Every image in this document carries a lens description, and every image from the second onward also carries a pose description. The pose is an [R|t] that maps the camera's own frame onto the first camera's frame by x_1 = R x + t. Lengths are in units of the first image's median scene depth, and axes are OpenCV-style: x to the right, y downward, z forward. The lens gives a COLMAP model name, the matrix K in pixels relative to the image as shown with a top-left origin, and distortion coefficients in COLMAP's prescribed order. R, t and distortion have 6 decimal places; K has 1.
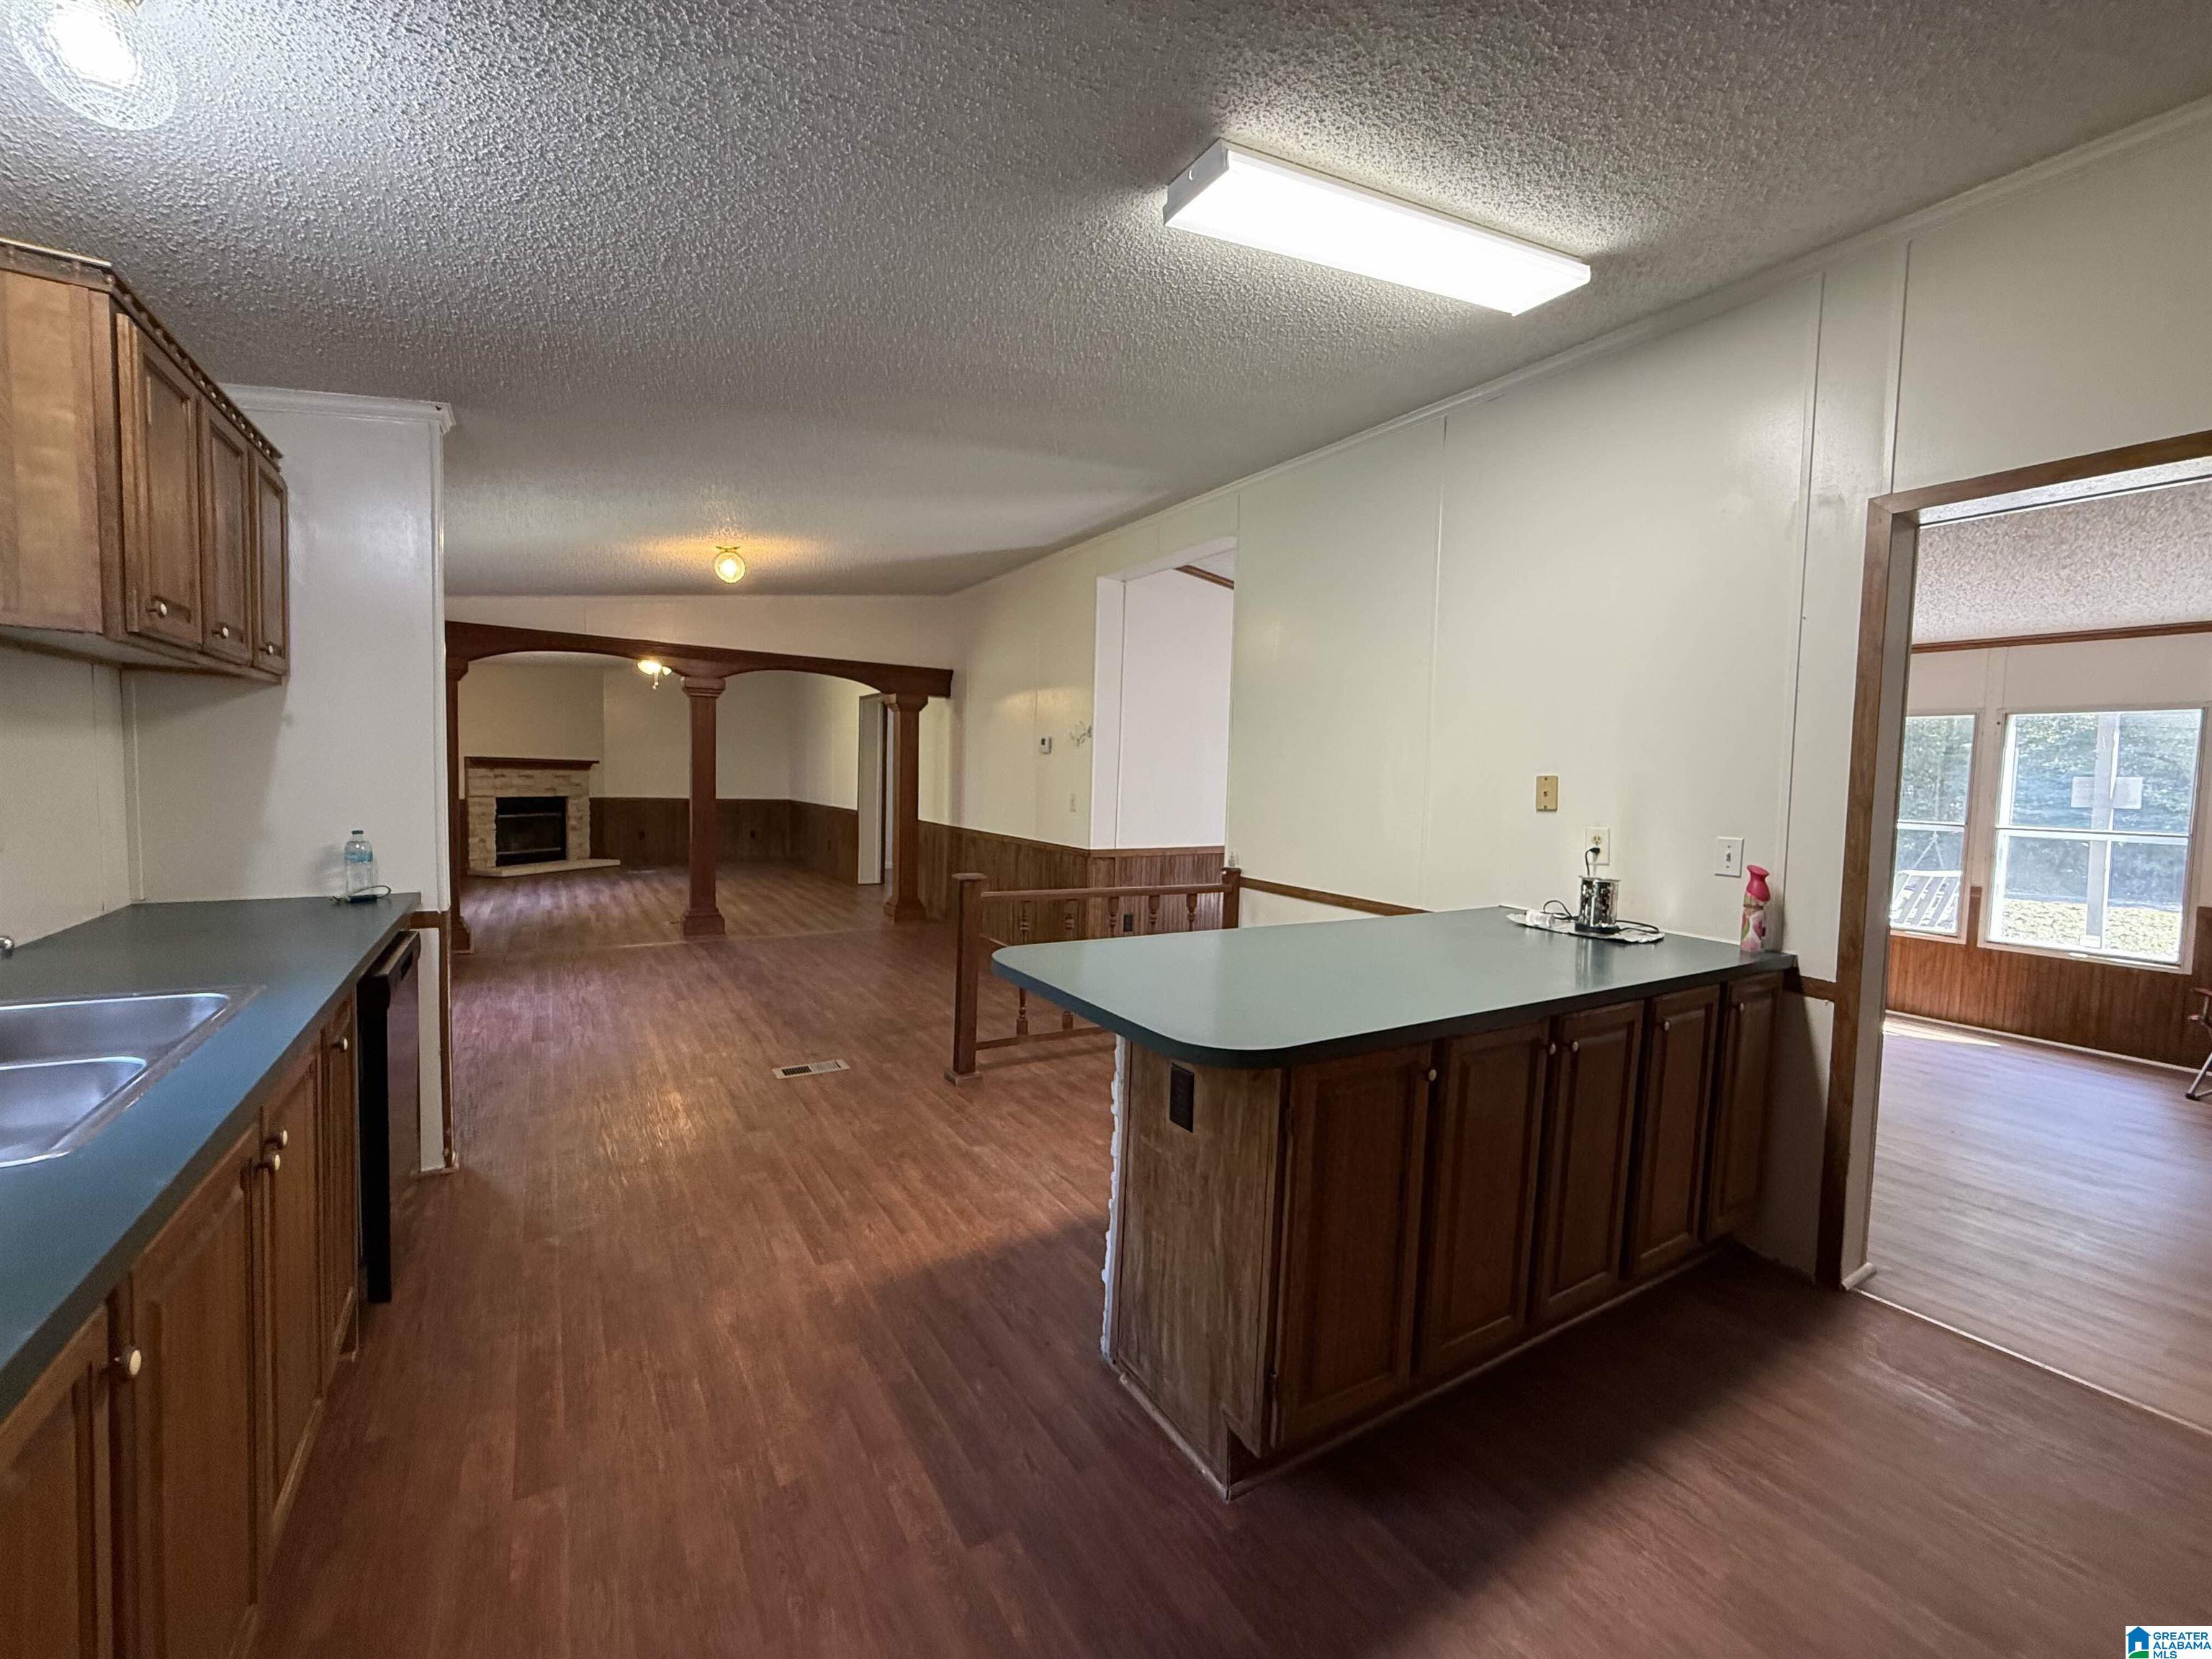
lens RADIAL K [[882.1, 0, 1100.8], [0, 882.1, 828.9], [0, 0, 1]] dist [0.003923, 0.000419]
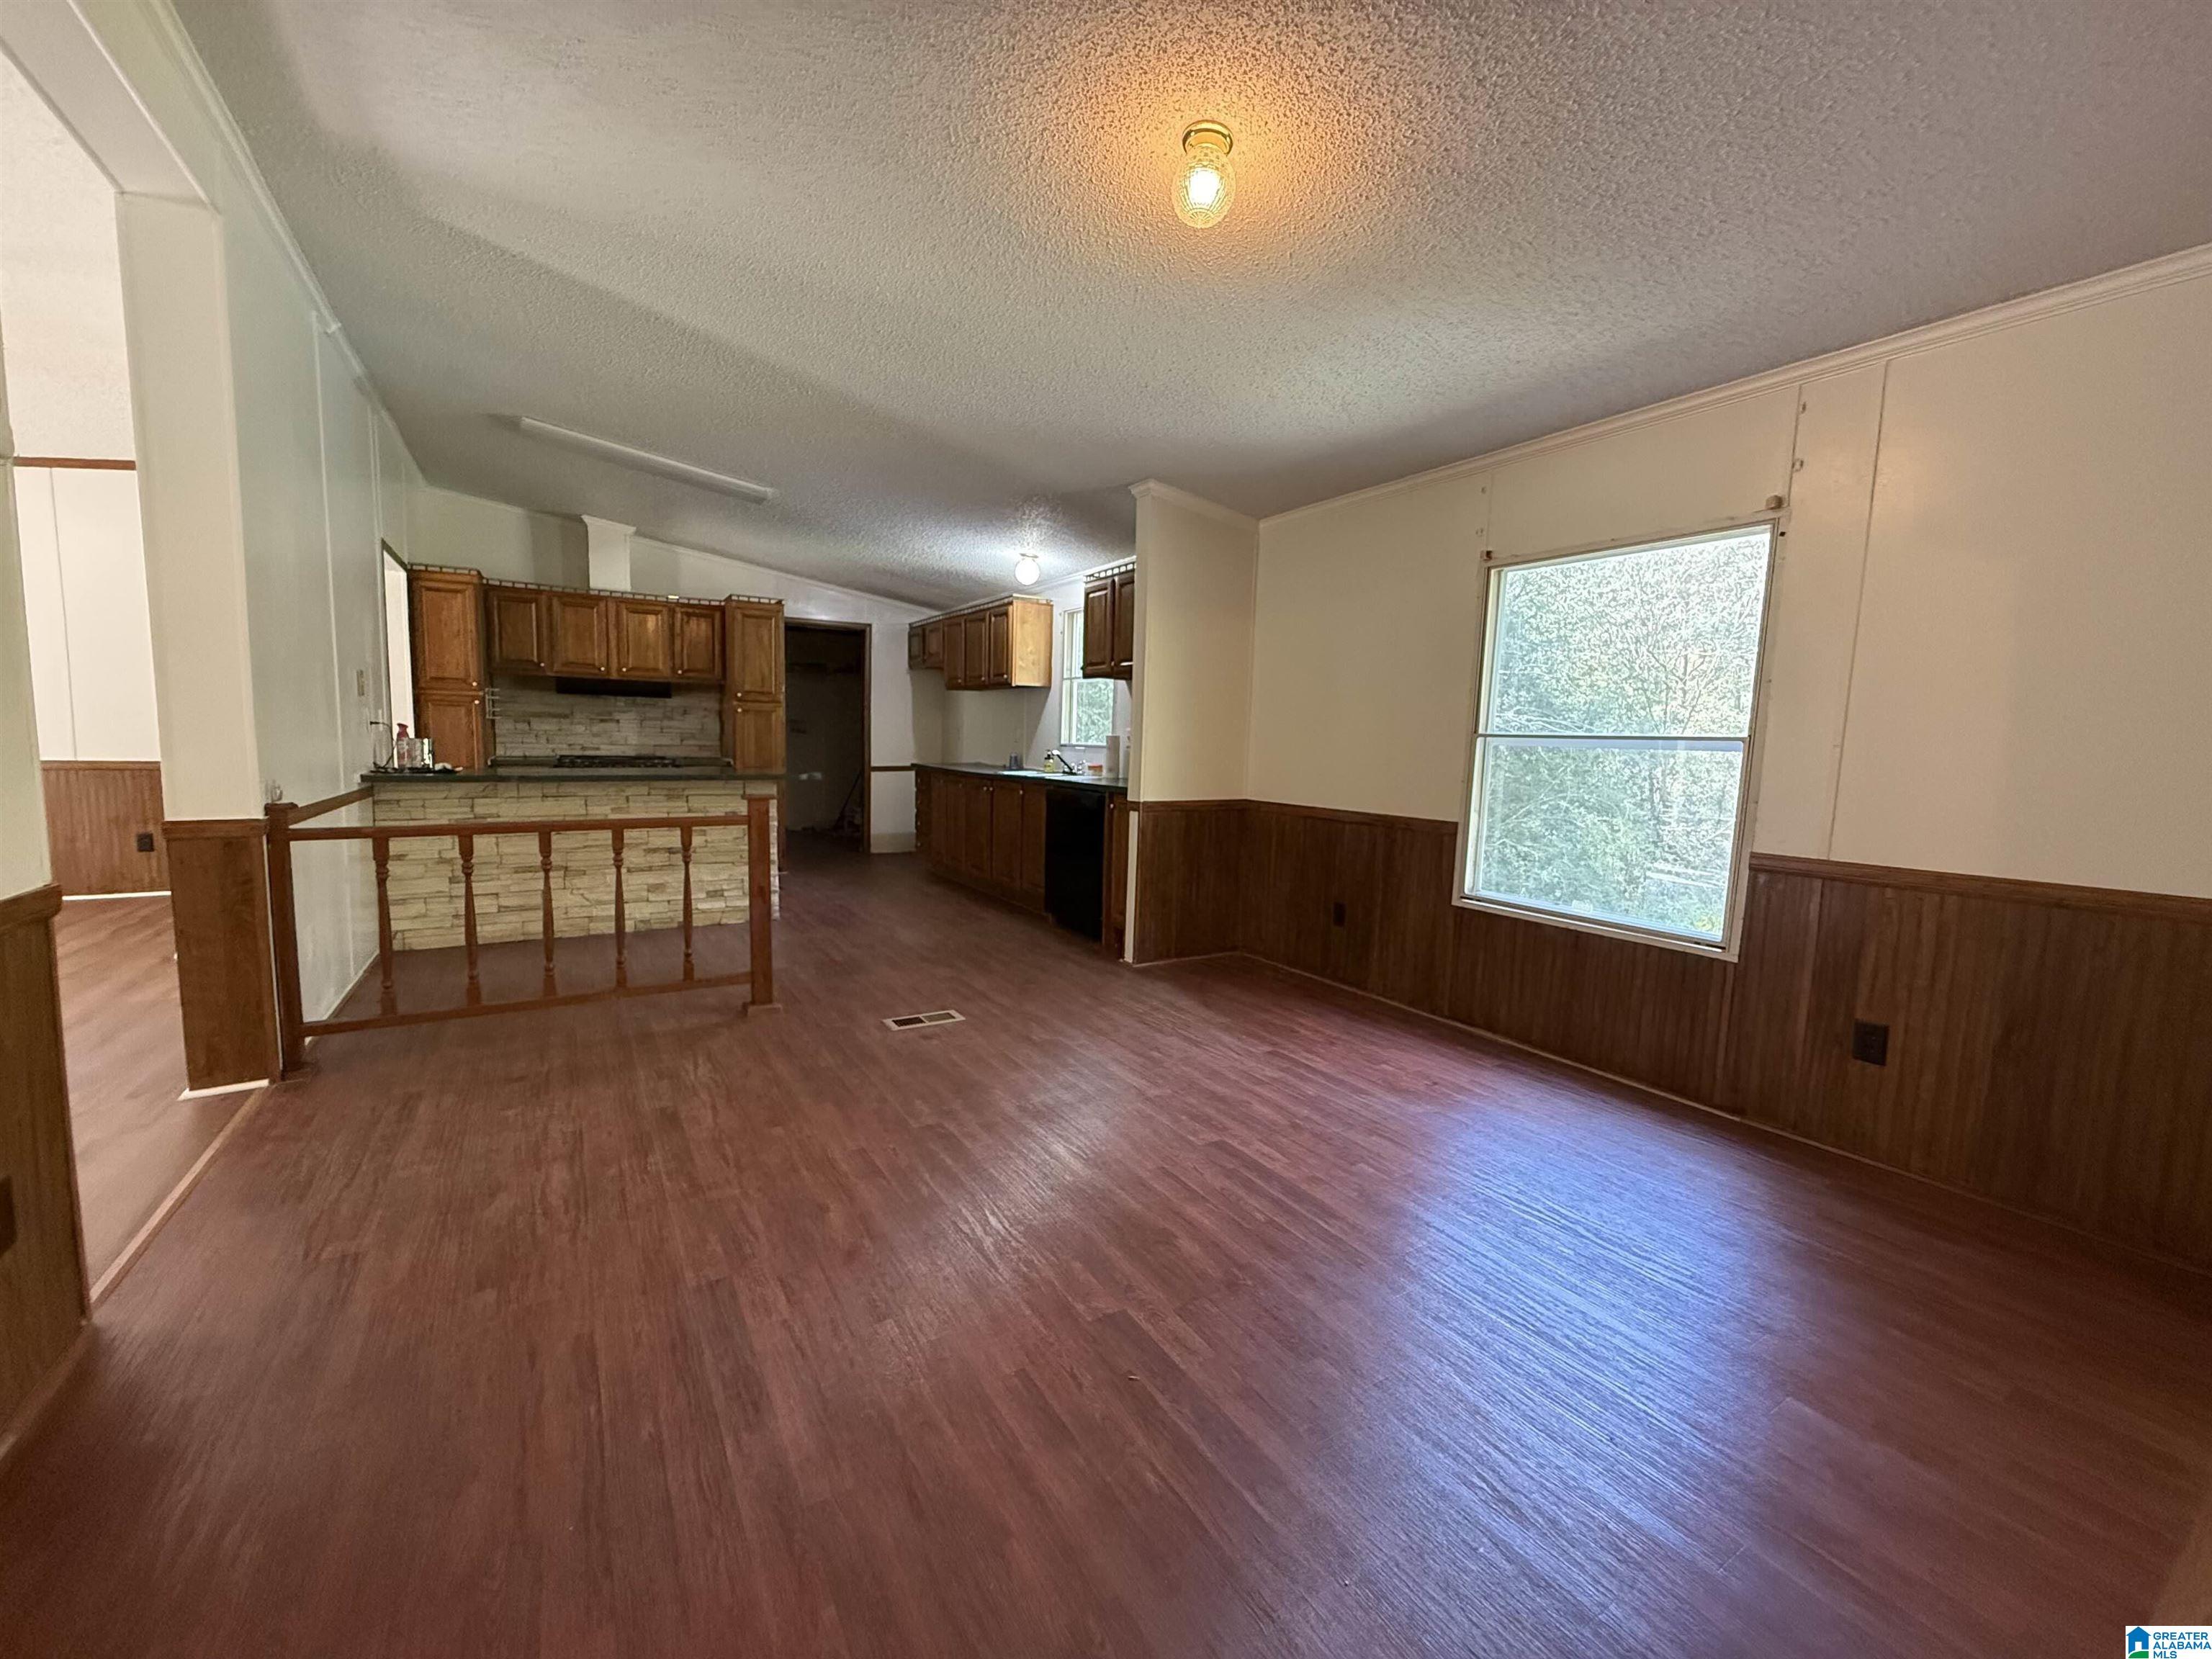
lens RADIAL K [[882.1, 0, 1109.7], [0, 882.1, 828.3], [0, 0, 1]] dist [0.003923, 0.000419]
pose [[-0.998414, -0.055935, -0.006429, -0.486312], [-0.056216, 0.983991, 0.169119, -0.087310], [-0.003134, 0.169212, -0.985575, 1.805906]]
